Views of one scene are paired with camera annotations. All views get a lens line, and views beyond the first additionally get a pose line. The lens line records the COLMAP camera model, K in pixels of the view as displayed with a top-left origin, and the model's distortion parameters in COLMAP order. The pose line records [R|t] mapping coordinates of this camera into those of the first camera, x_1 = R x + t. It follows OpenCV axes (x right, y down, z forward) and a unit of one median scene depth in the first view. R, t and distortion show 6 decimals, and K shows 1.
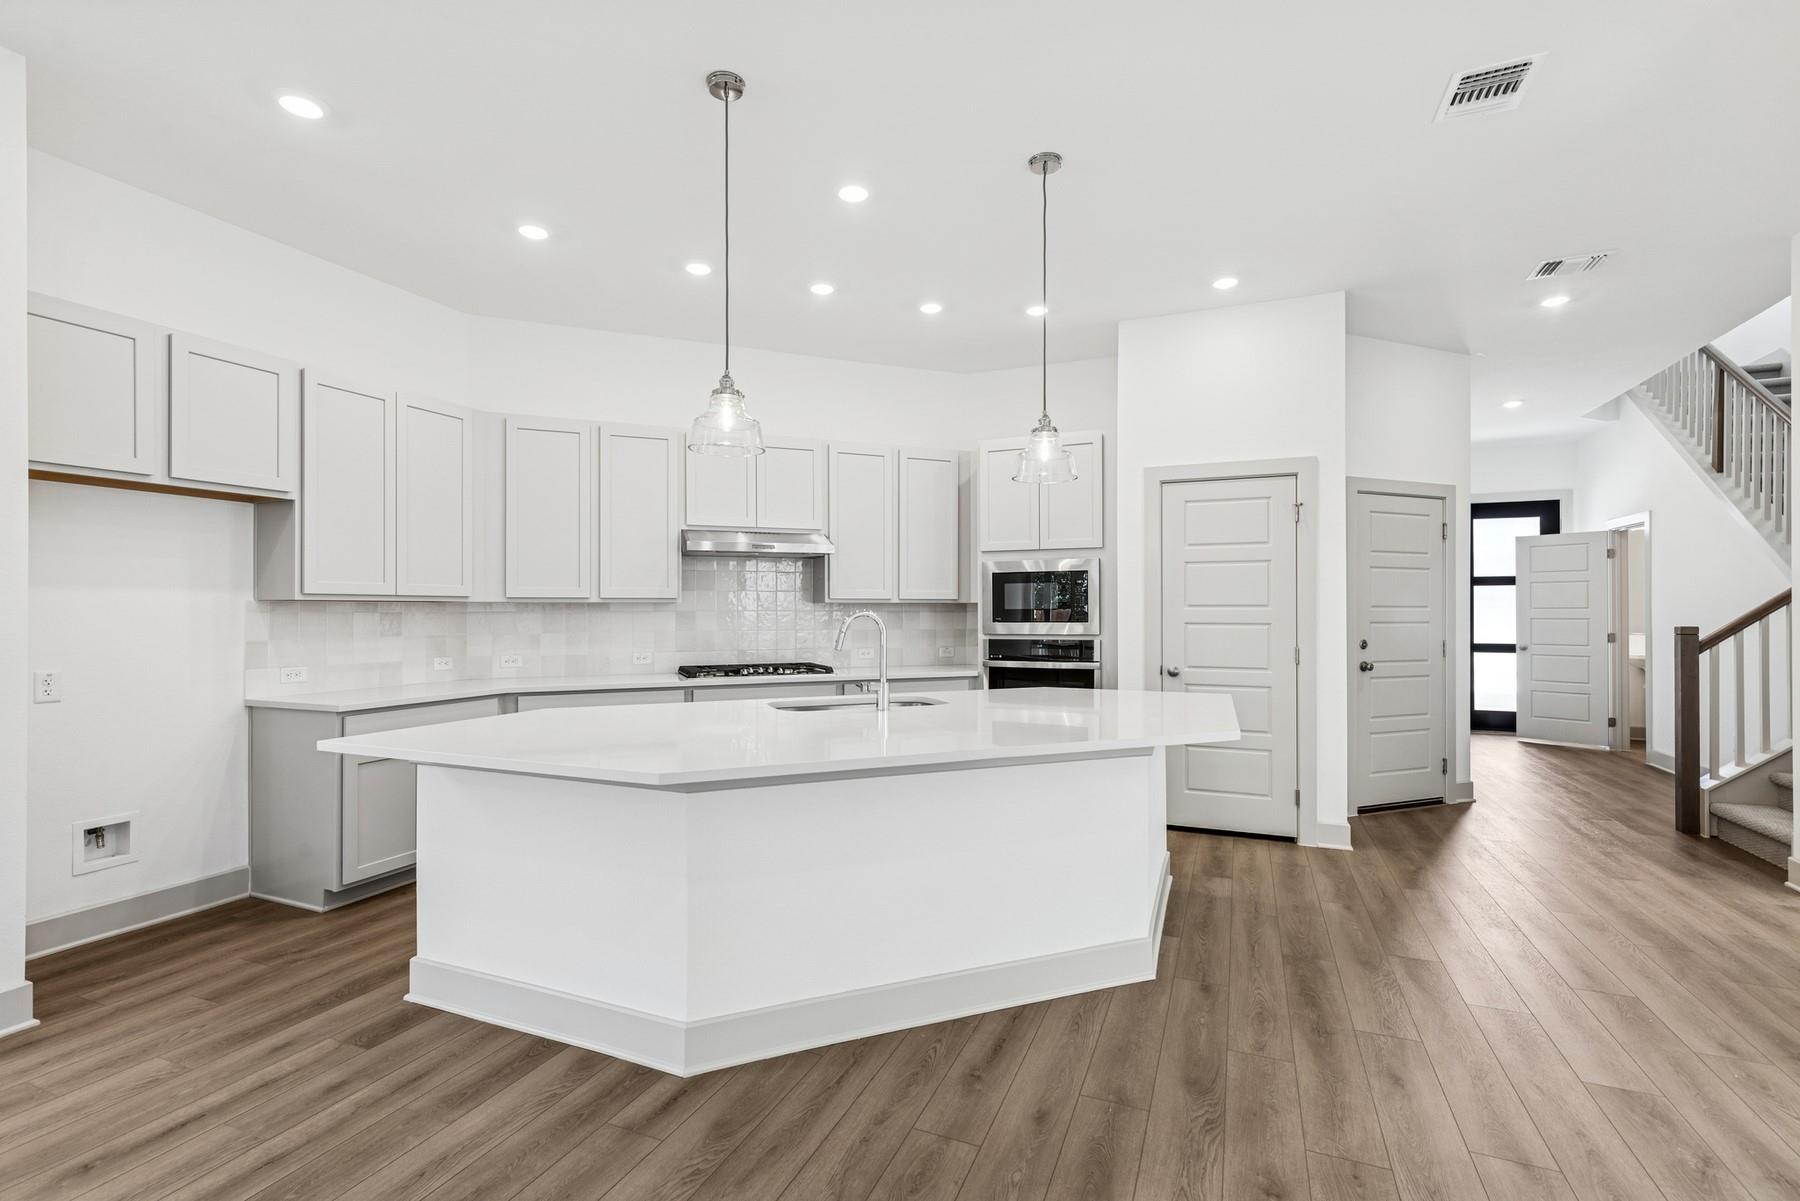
lens RADIAL K [[812.4, 0, 885.3], [0, 812.4, 602.8], [0, 0, 1]] dist [0.004947, -0.000829]
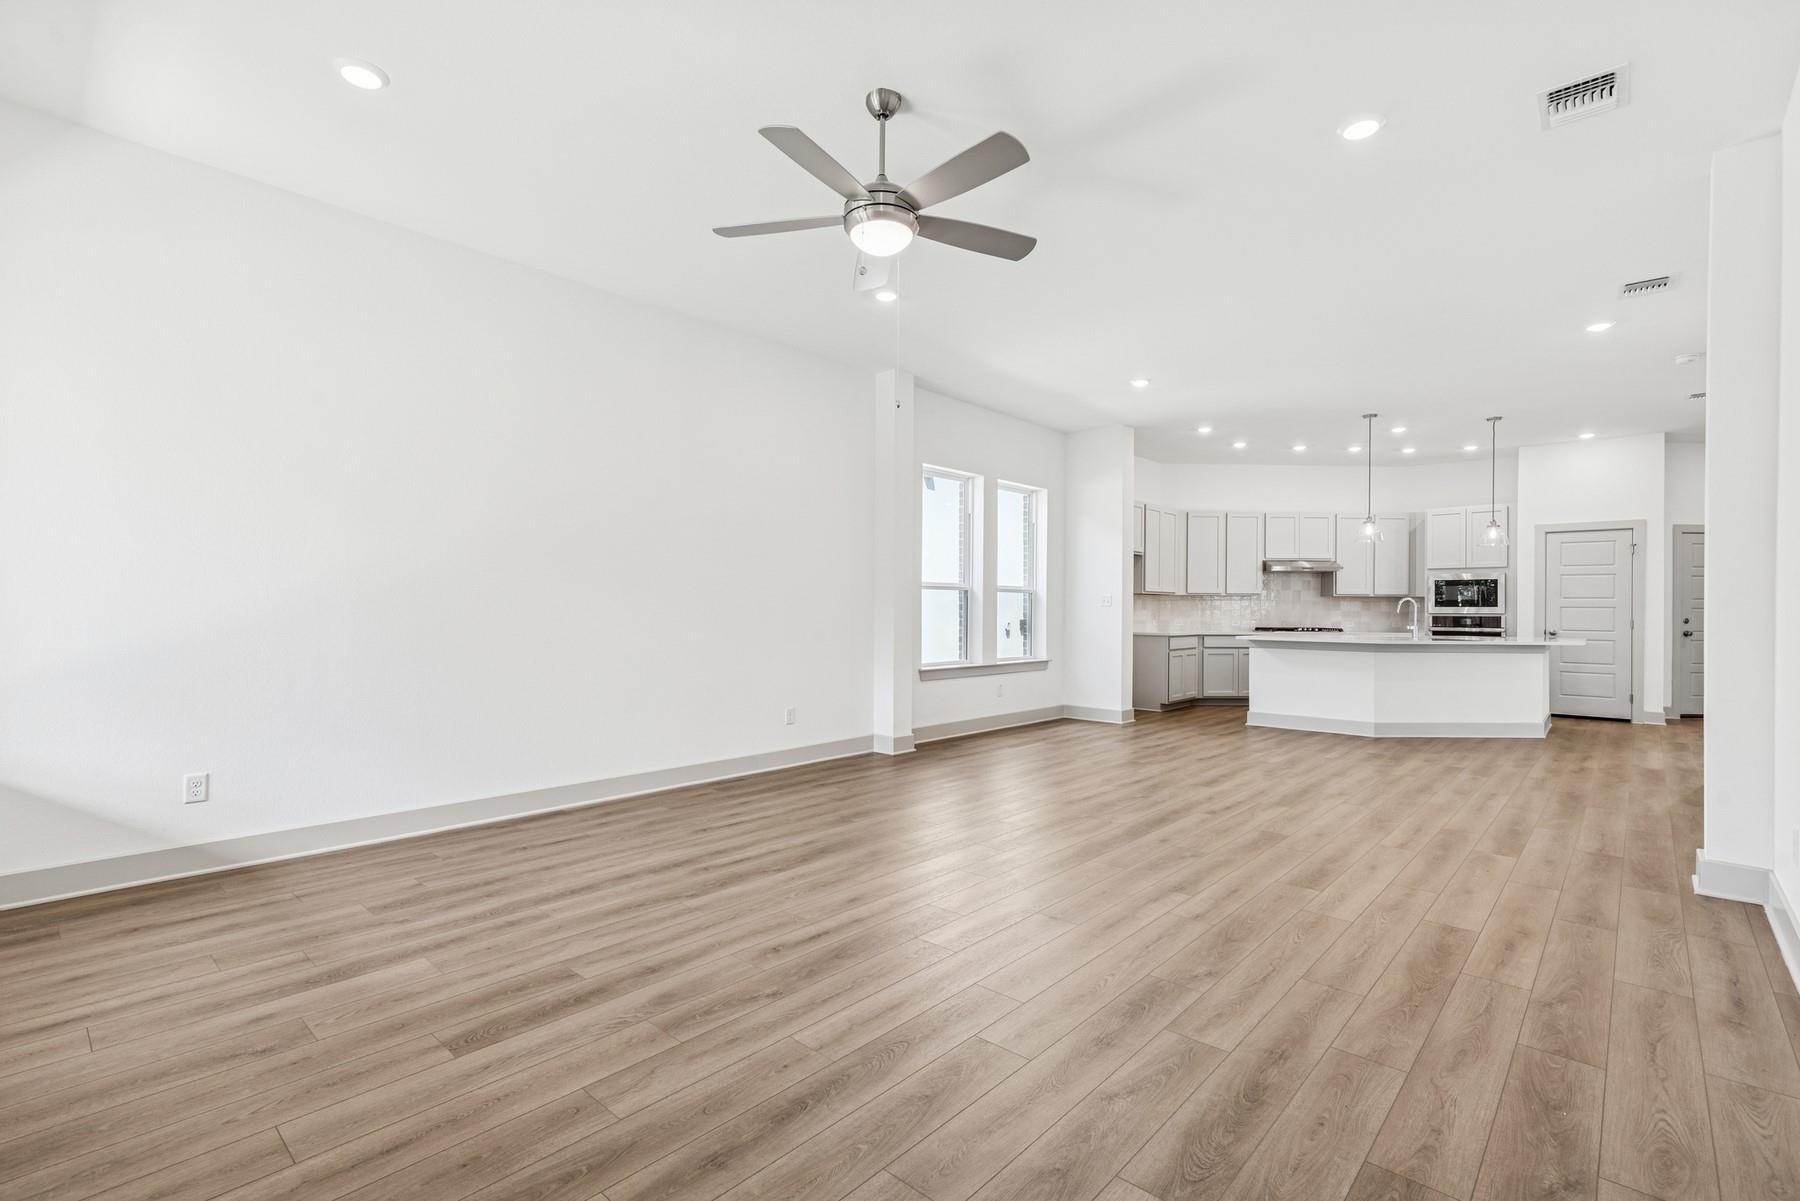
lens RADIAL K [[812.4, 0, 889.7], [0, 812.4, 605.6], [0, 0, 1]] dist [0.004947, -0.000829]
pose [[0.943841, 0.006426, -0.330339, -0.456798], [-0.004691, 0.999971, 0.006049, 0.016162], [0.330368, -0.004159, 0.943843, -1.245031]]
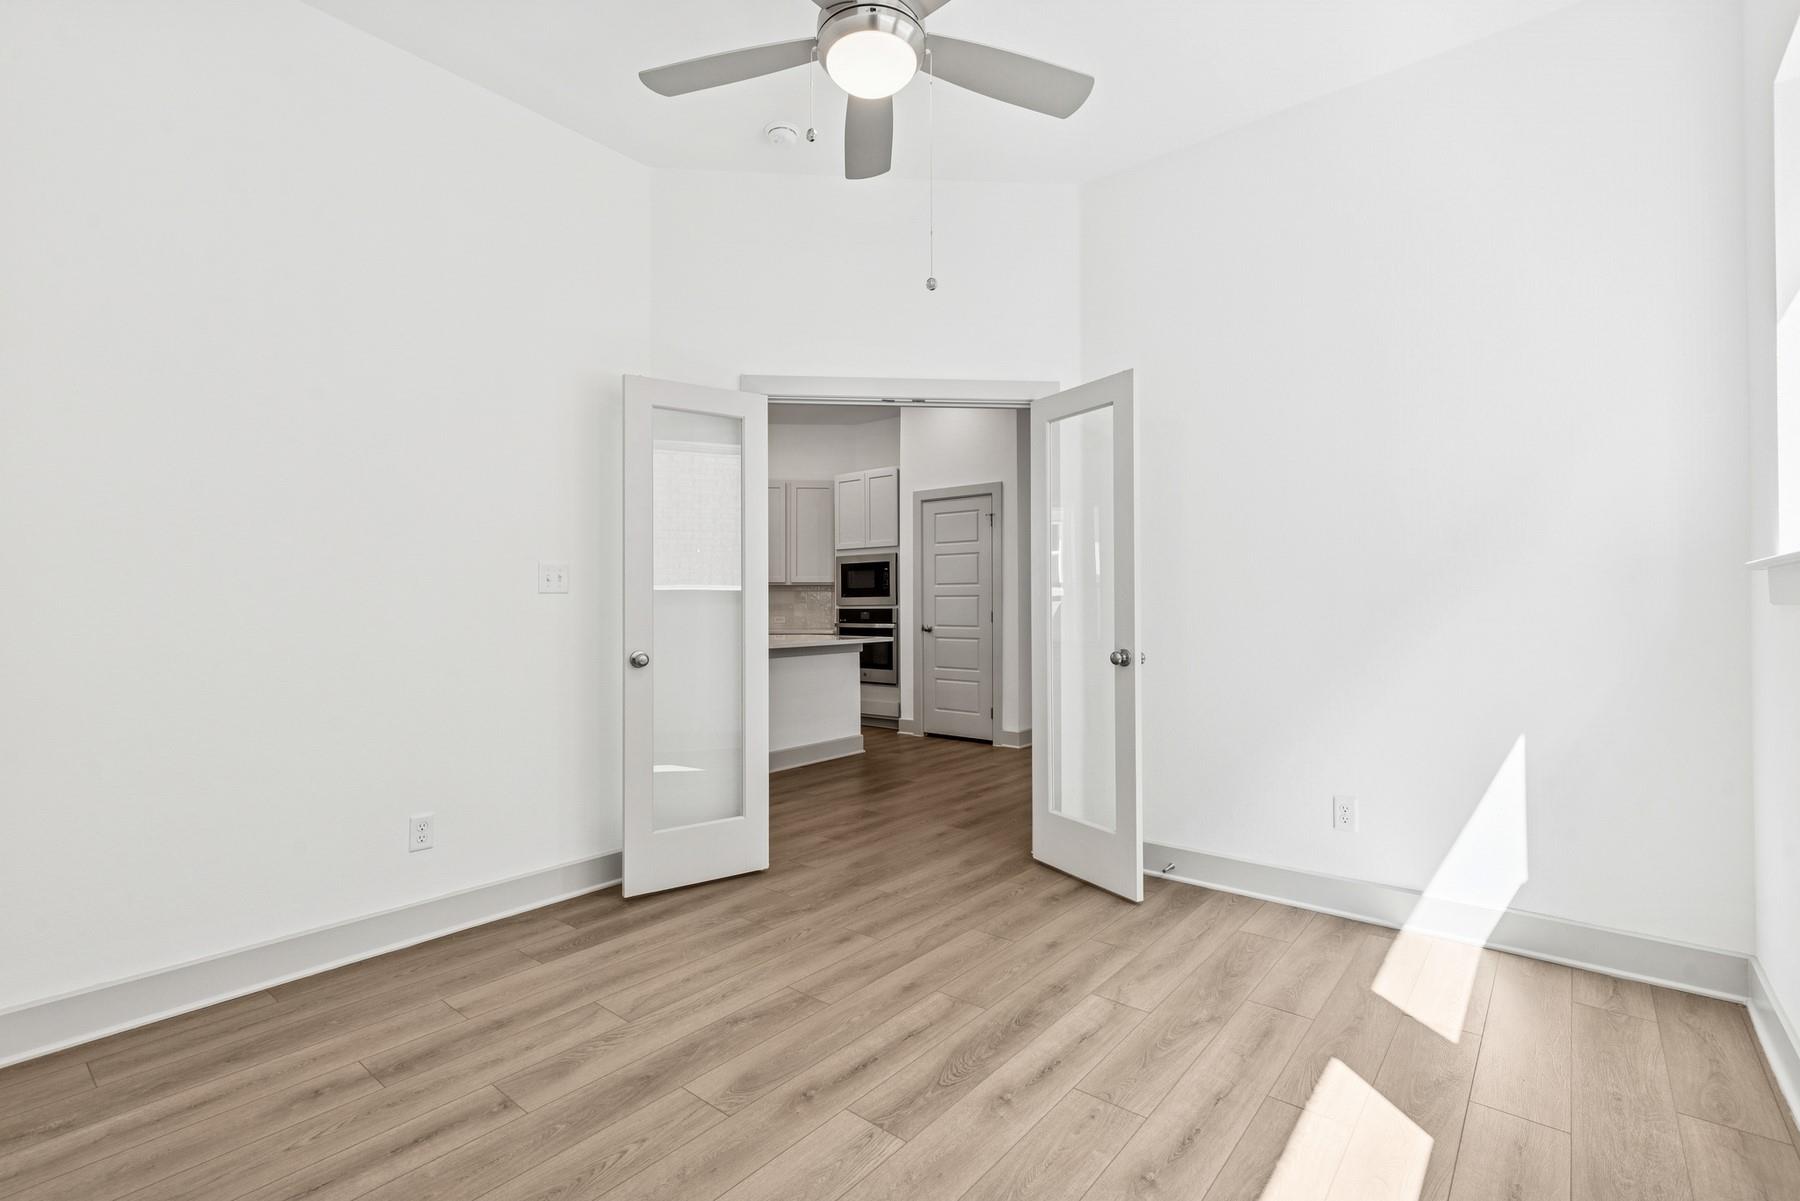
lens RADIAL K [[812.4, 0, 897.3], [0, 812.4, 590.0], [0, 0, 1]] dist [0.004947, -0.000829]
pose [[0.960823, -0.005770, -0.277101, 0.677259], [0.002330, 0.999916, -0.012742, 0.031137], [0.277151, 0.011597, 0.960756, -0.415418]]
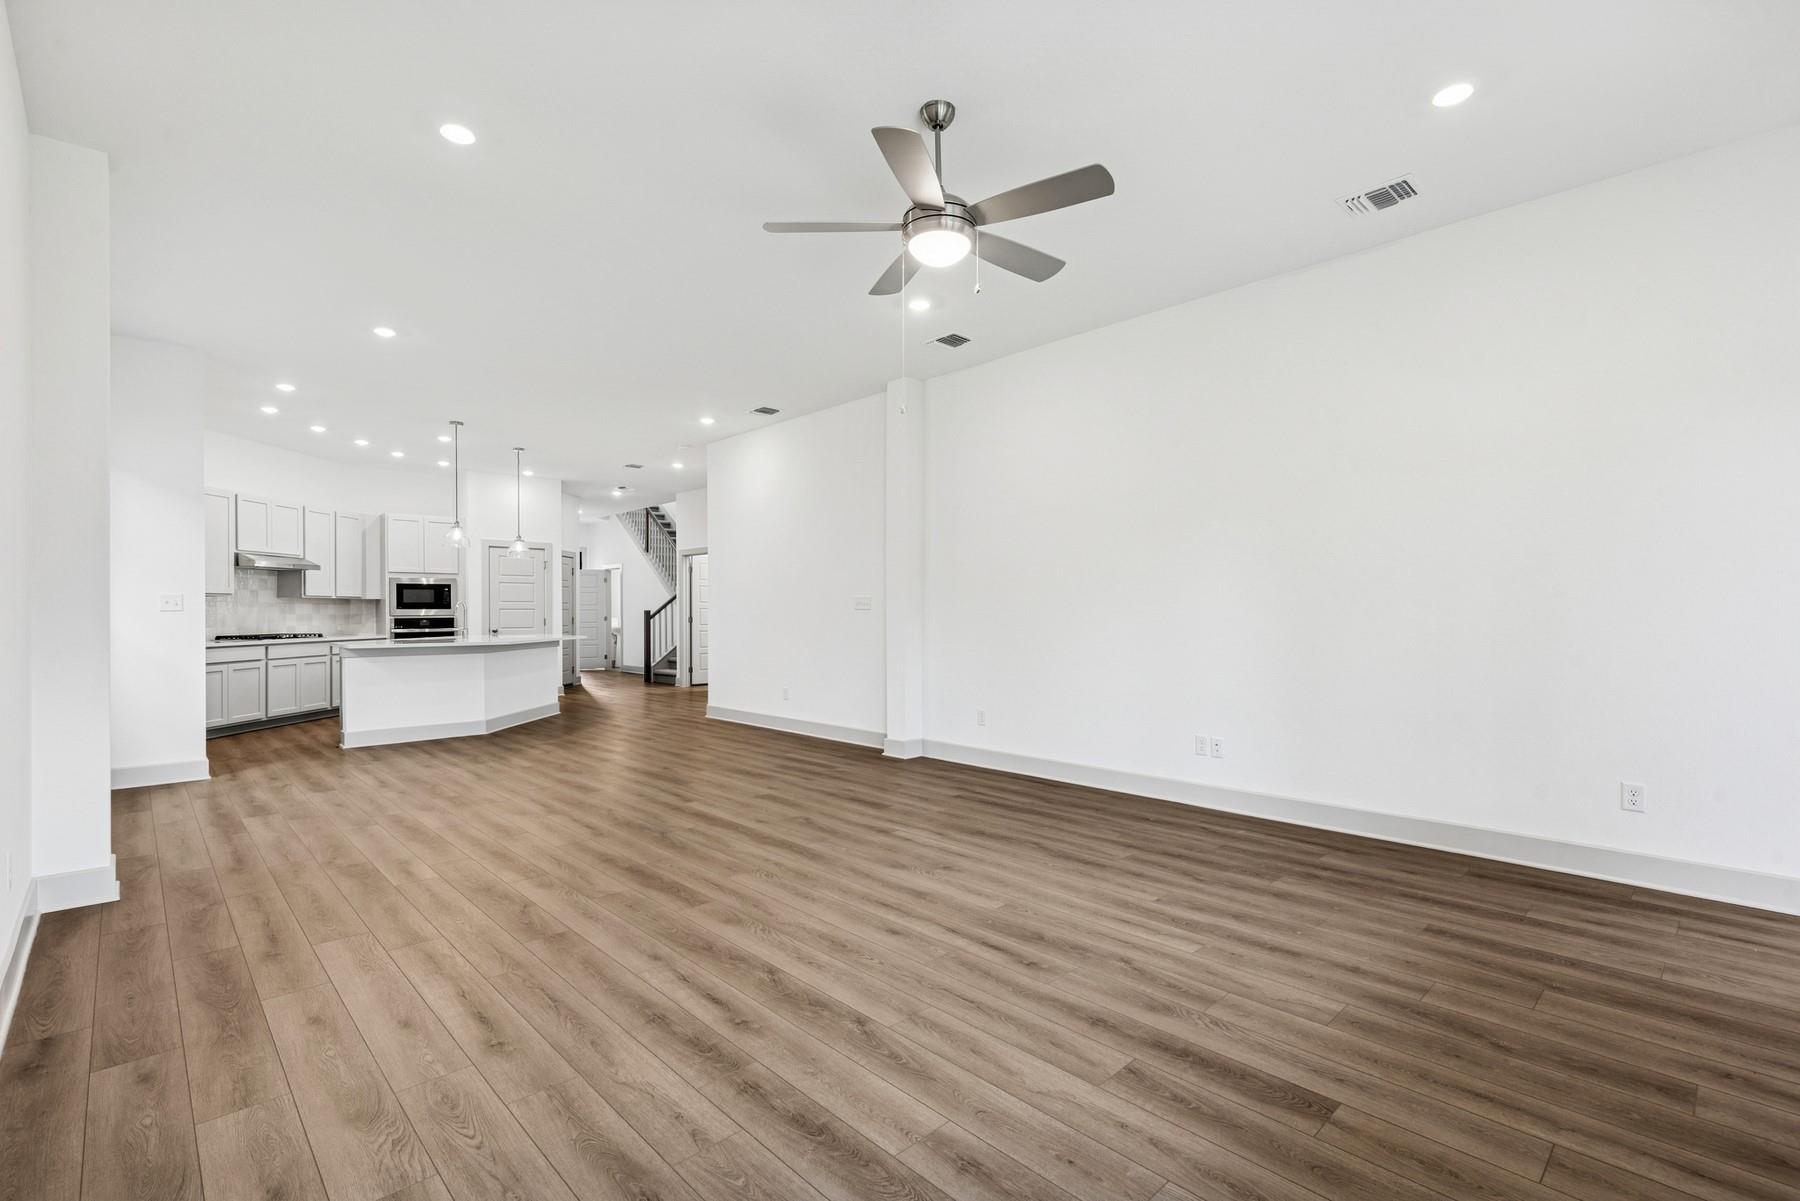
lens RADIAL K [[812.4, 0, 897.4], [0, 812.4, 611.4], [0, 0, 1]] dist [0.004947, -0.000829]
pose [[0.396630, -0.000739, 0.917978, -1.225762], [-0.006080, 0.999976, 0.003432, 0.016169], [-0.917958, -0.006943, 0.396616, -0.892106]]
